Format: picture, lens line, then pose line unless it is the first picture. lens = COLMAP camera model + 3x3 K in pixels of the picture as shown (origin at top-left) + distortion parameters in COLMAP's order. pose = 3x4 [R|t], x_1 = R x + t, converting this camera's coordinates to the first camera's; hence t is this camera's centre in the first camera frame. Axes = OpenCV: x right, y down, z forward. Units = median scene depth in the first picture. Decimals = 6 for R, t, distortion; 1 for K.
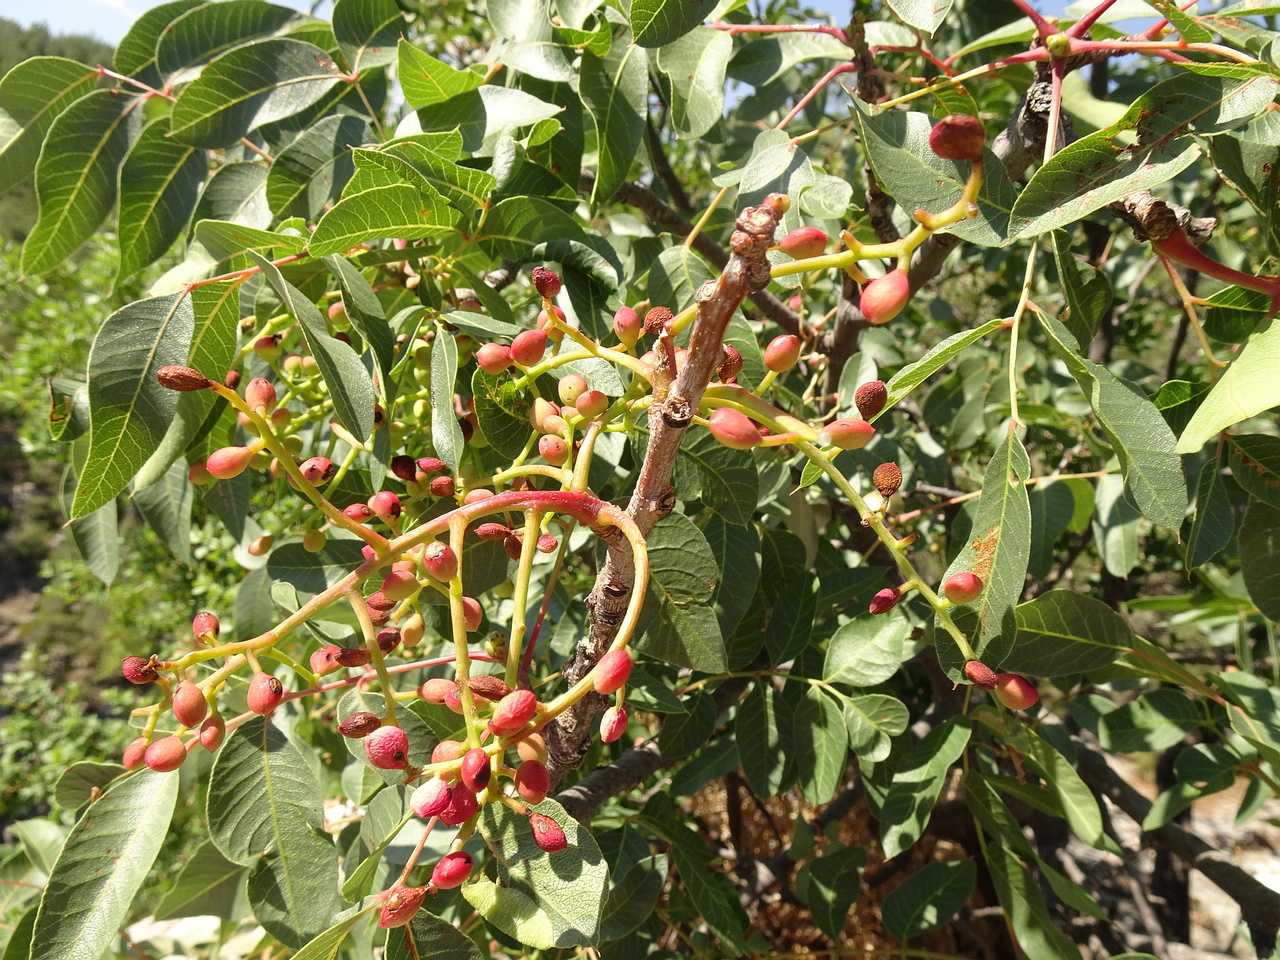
lens RADIAL K [[908.9, 0, 640.0], [0, 908.9, 480.0], [0, 0, 1]] dist [0.103497, -0.190371]
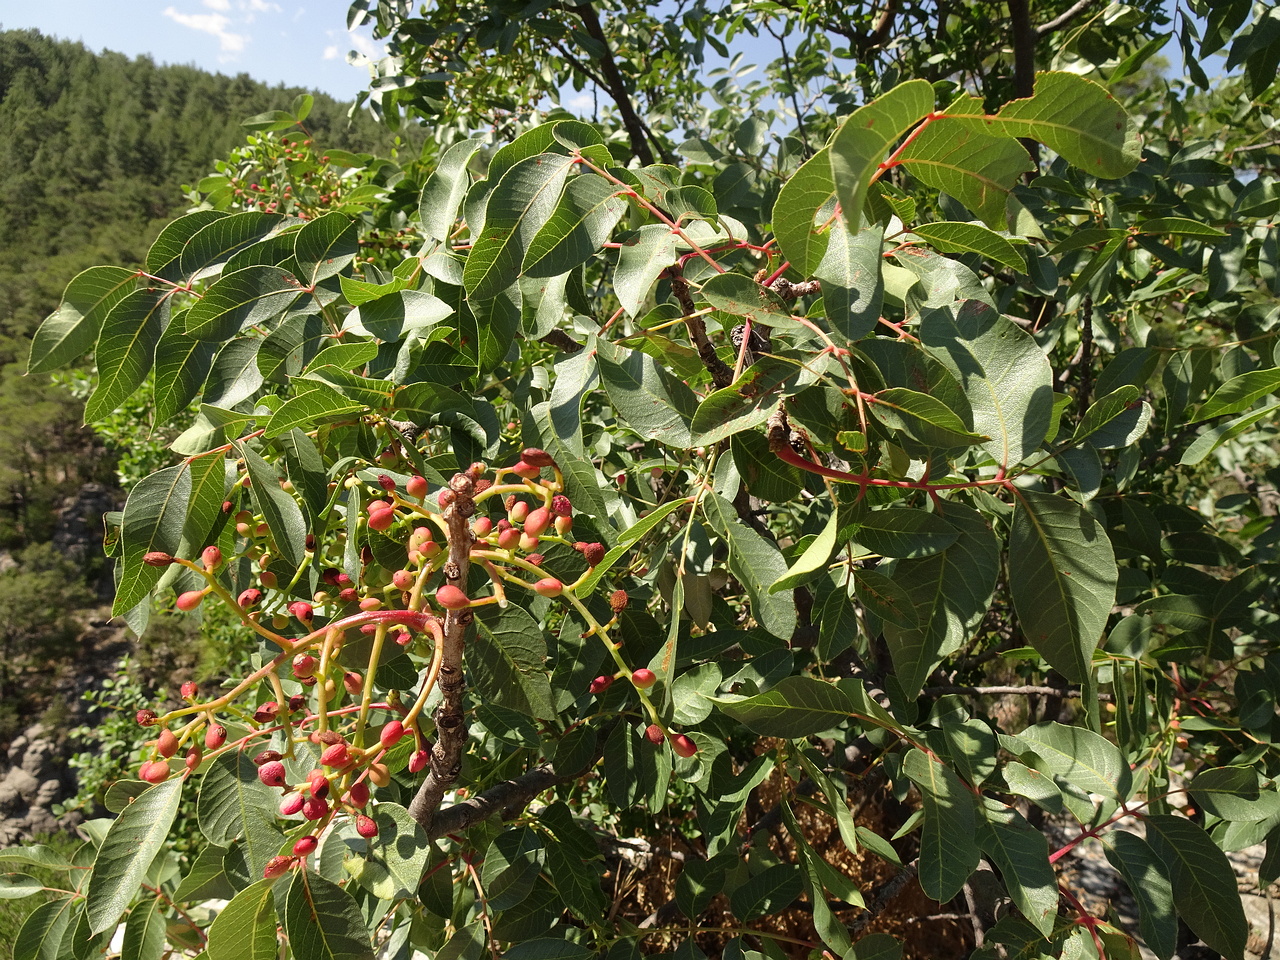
lens RADIAL K [[908.9, 0, 640.0], [0, 908.9, 480.0], [0, 0, 1]] dist [0.103497, -0.190371]
pose [[0.996193, -0.005489, -0.087000, 0.309808], [0.005299, 0.999983, -0.002413, -0.138845], [0.087012, 0.001943, 0.996205, -0.359557]]
